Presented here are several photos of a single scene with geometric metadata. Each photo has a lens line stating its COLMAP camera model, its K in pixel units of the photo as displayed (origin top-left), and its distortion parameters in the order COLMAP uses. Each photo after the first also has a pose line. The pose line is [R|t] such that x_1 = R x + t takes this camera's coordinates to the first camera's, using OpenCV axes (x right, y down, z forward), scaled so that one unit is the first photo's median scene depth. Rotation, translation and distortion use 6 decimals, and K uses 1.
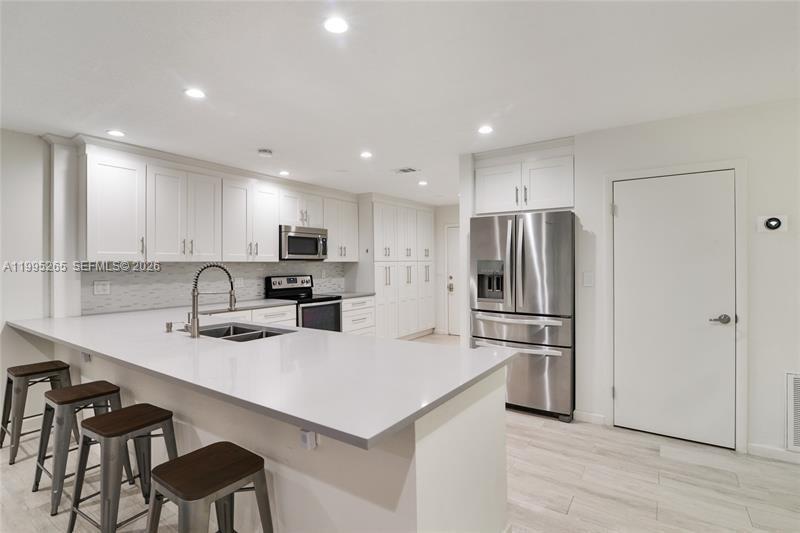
lens RADIAL K [[386.2, 0, 392.6], [0, 386.2, 269.7], [0, 0, 1]] dist [-0.024804, -0.002061]
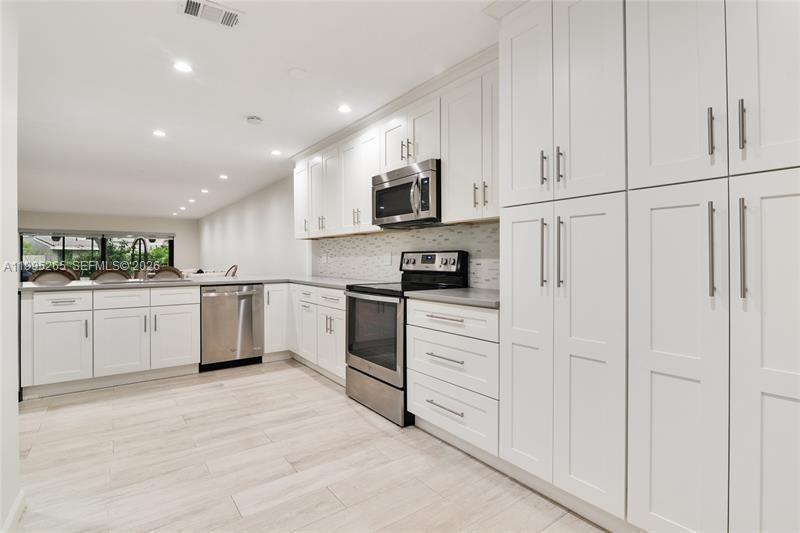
lens RADIAL K [[386.2, 0, 400.9], [0, 386.2, 258.1], [0, 0, 1]] dist [-0.024804, -0.002061]
pose [[-0.306534, 0.005235, -0.951845, 0.356800], [-0.012340, 0.999879, 0.009474, 0.023558], [0.951780, 0.014650, -0.306432, 1.237114]]
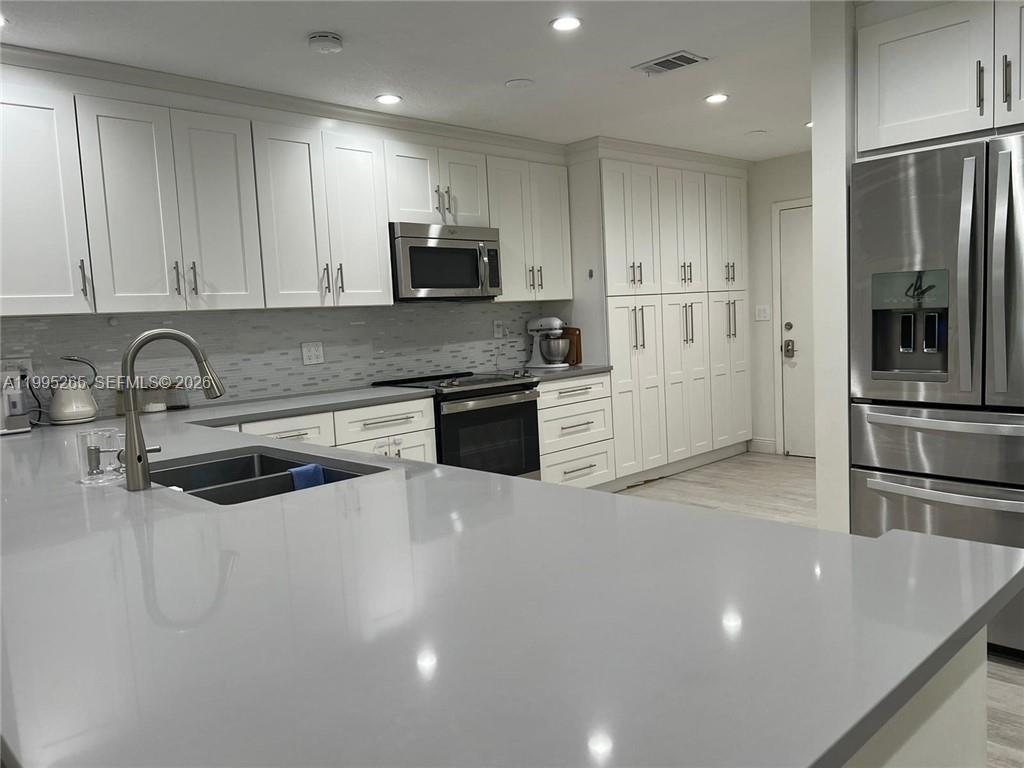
lens RADIAL K [[762.9, 0, 521.7], [0, 762.9, 389.2], [0, 0, 1]] dist [0.061686, -0.066169]
pose [[0.982719, -0.024646, -0.183453, 0.017816], [0.040697, 0.995613, 0.084251, 0.008385], [0.180572, -0.090261, 0.979411, 0.130235]]
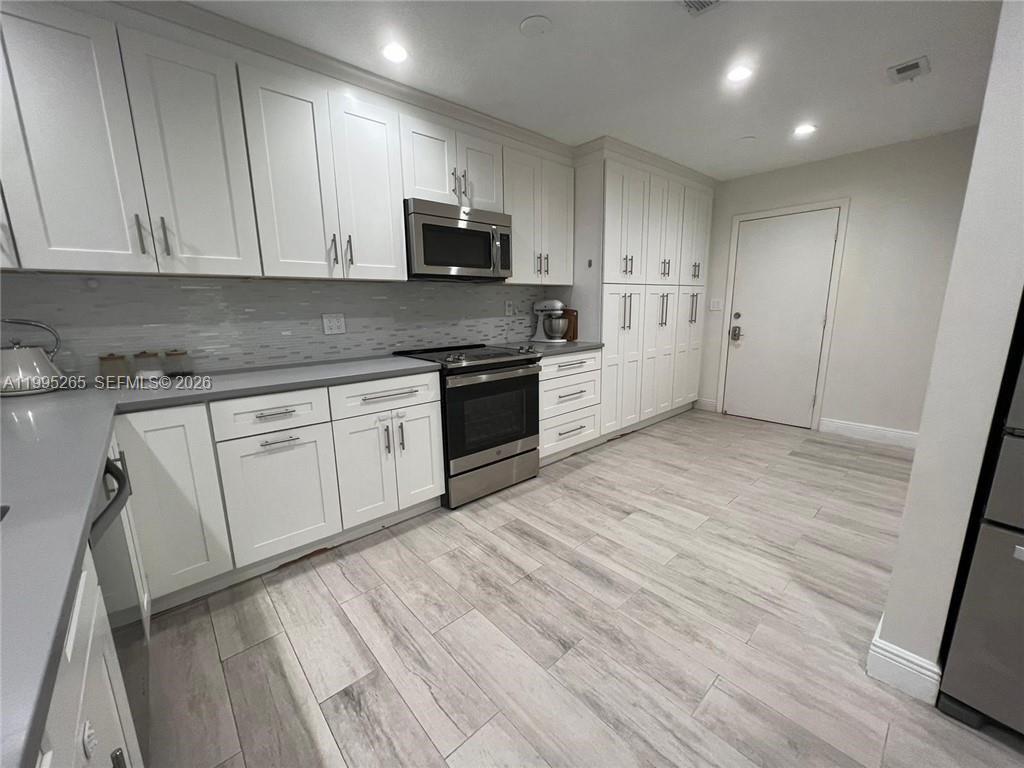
lens RADIAL K [[408.0, 0, 512.6], [0, 408.0, 384.5], [0, 0, 1]] dist [-0.001242, -0.000758]
pose [[0.974356, 0.037679, -0.221837, -0.047953], [0.003384, 0.983315, 0.181878, 0.014623], [0.224989, -0.177964, 0.957971, 0.512163]]
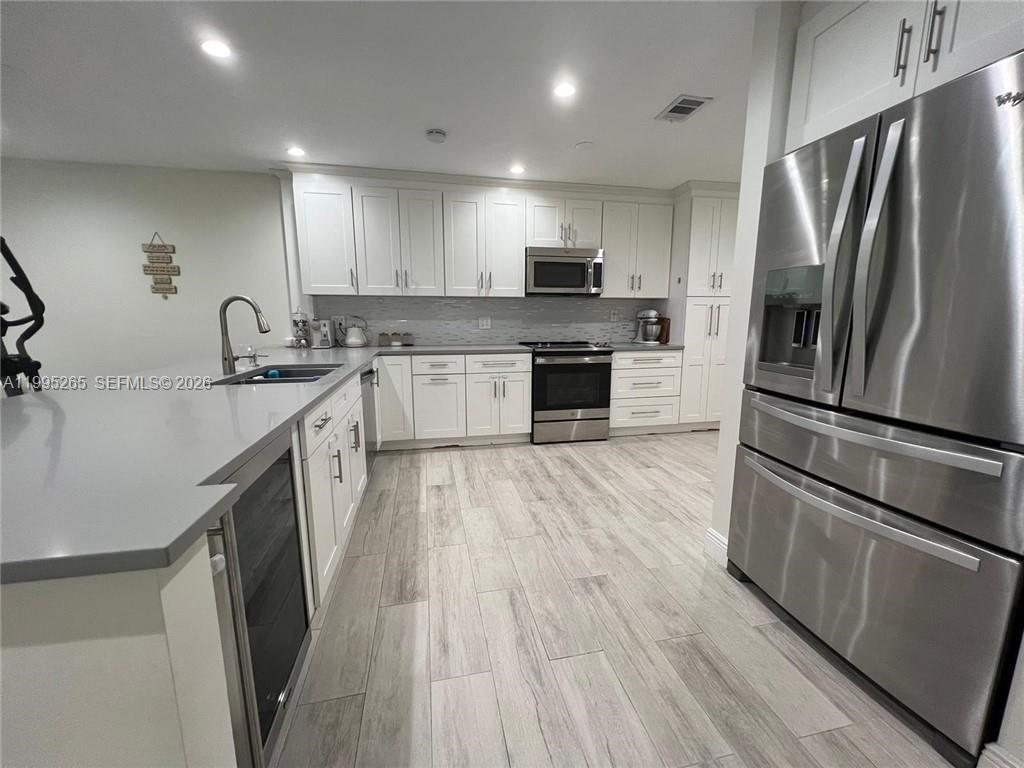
lens RADIAL K [[408.0, 0, 511.8], [0, 408.0, 384.2], [0, 0, 1]] dist [-0.001242, -0.000758]
pose [[0.729607, 0.118394, -0.673540, 0.255491], [-0.014960, 0.987427, 0.157364, 0.023655], [0.683703, -0.104738, 0.722206, 0.369263]]
